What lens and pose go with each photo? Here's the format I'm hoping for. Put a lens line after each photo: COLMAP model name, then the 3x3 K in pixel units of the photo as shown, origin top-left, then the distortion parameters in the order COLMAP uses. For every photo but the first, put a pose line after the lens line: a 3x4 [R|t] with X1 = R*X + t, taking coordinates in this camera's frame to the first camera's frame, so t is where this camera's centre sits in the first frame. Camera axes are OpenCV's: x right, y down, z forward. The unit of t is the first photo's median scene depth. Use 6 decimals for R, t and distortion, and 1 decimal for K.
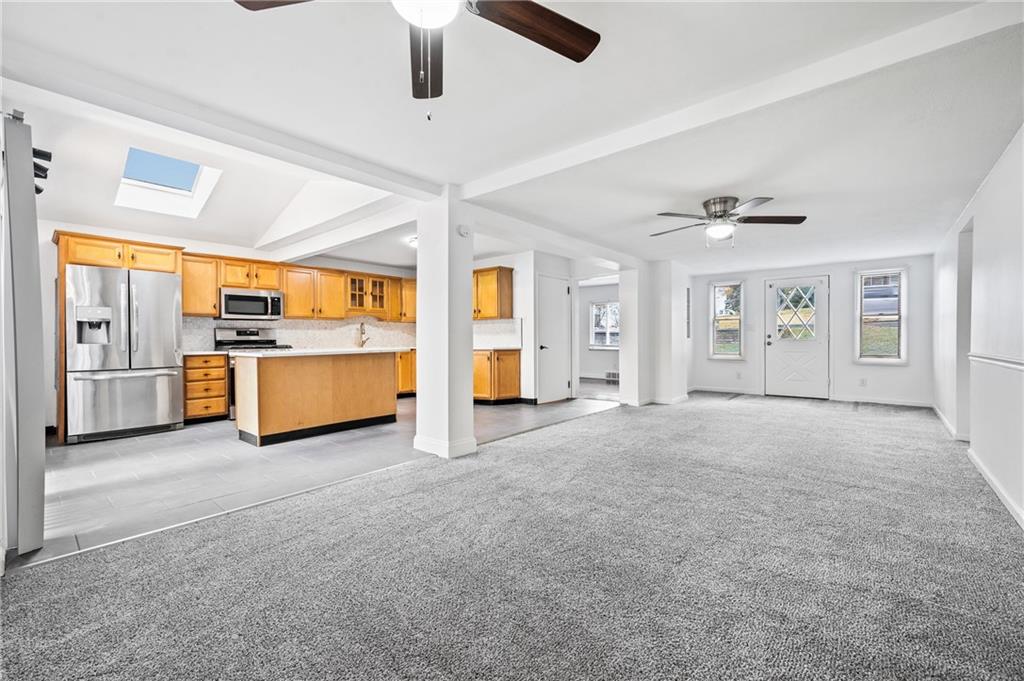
lens RADIAL K [[430.6, 0, 512.4], [0, 430.6, 341.9], [0, 0, 1]] dist [0.003475, 0.000374]
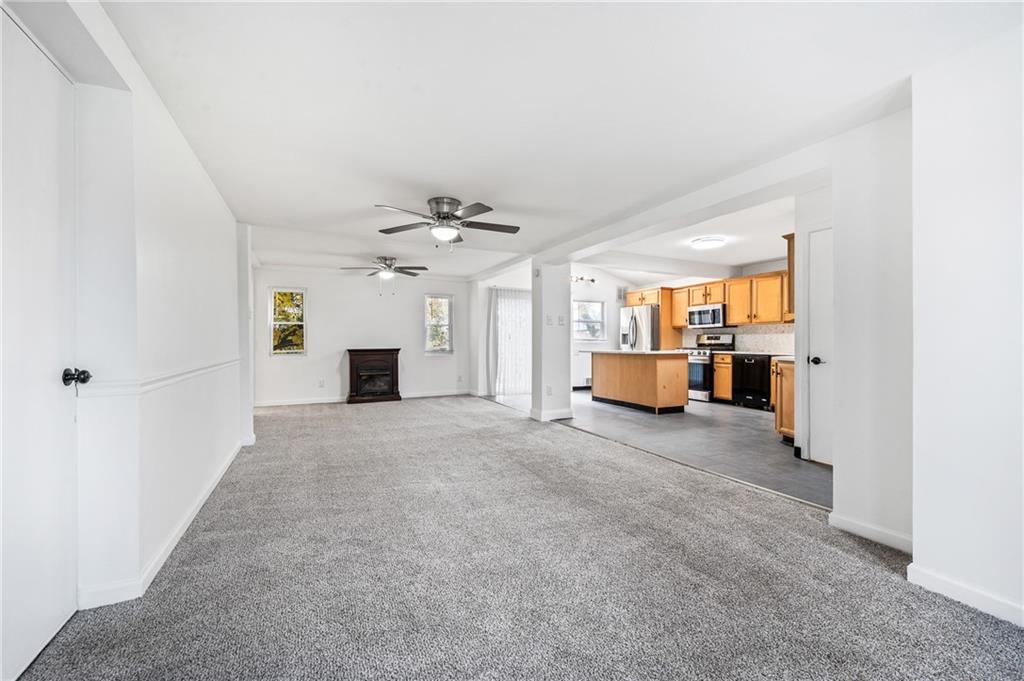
lens RADIAL K [[430.6, 0, 510.3], [0, 430.6, 337.7], [0, 0, 1]] dist [0.003475, 0.000374]
pose [[-0.383411, -0.005607, -0.923561, 0.891673], [-0.004641, 0.999981, -0.004145, -0.014593], [0.923566, 0.002698, -0.383430, 1.006350]]
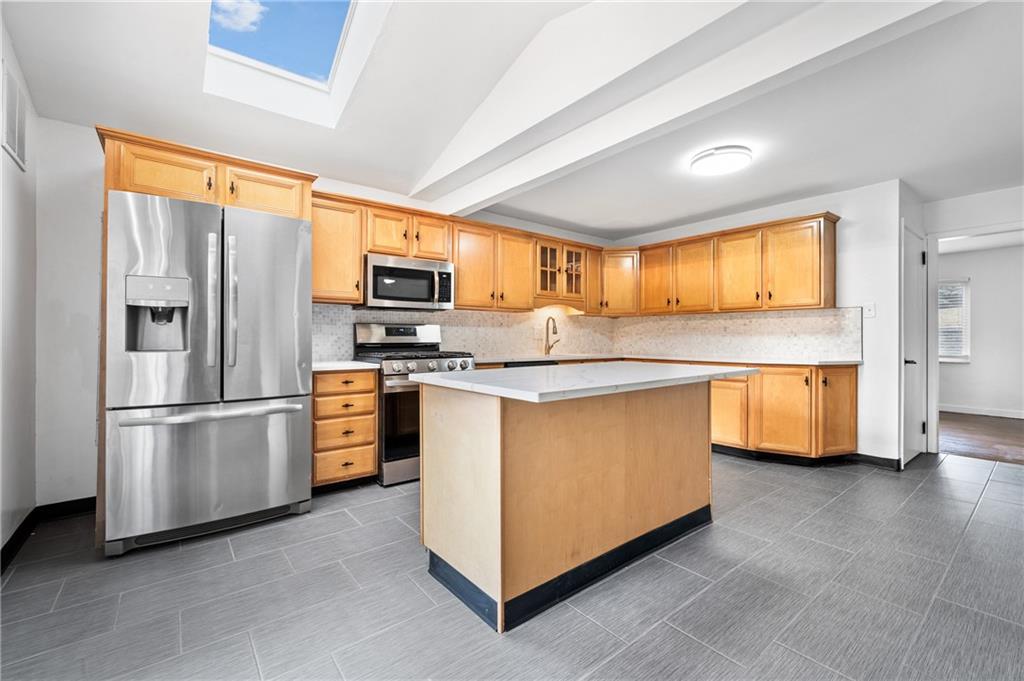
lens RADIAL K [[430.6, 0, 510.1], [0, 430.6, 337.1], [0, 0, 1]] dist [0.003475, 0.000374]
pose [[0.983623, 0.008123, -0.180057, -0.380636], [-0.009810, 0.999916, -0.008479, -0.009813], [0.179973, 0.010106, 0.983620, 0.462259]]
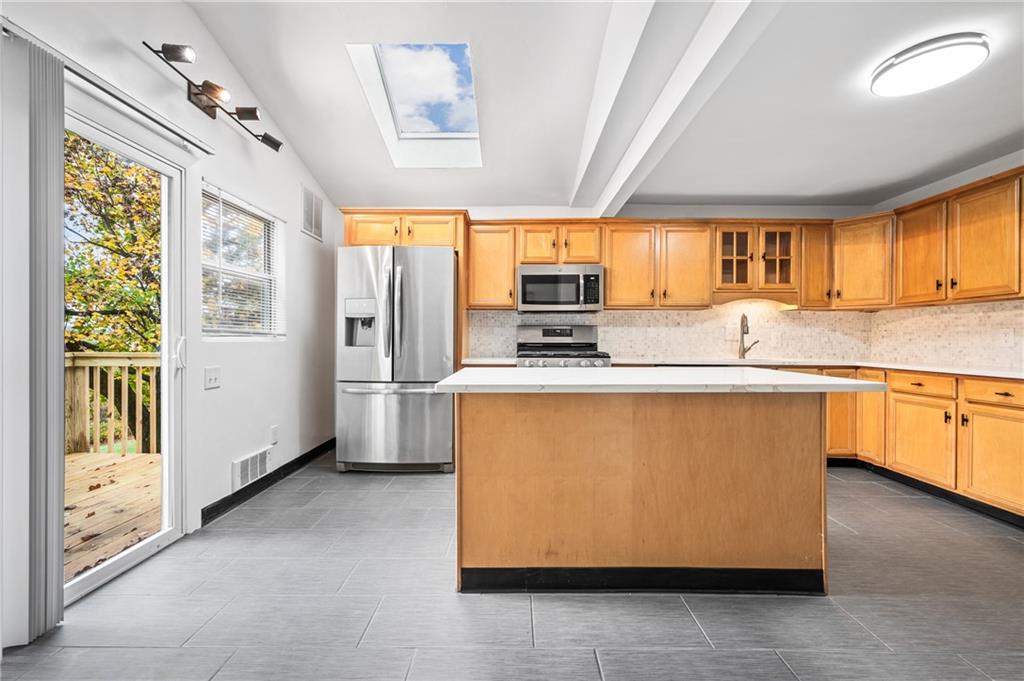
lens RADIAL K [[430.6, 0, 518.6], [0, 430.6, 340.5], [0, 0, 1]] dist [0.003475, 0.000374]
pose [[0.656478, 0.012346, -0.754245, -0.163442], [-0.013960, 0.999894, 0.004216, -0.011049], [0.754216, 0.007761, 0.656580, 0.559152]]
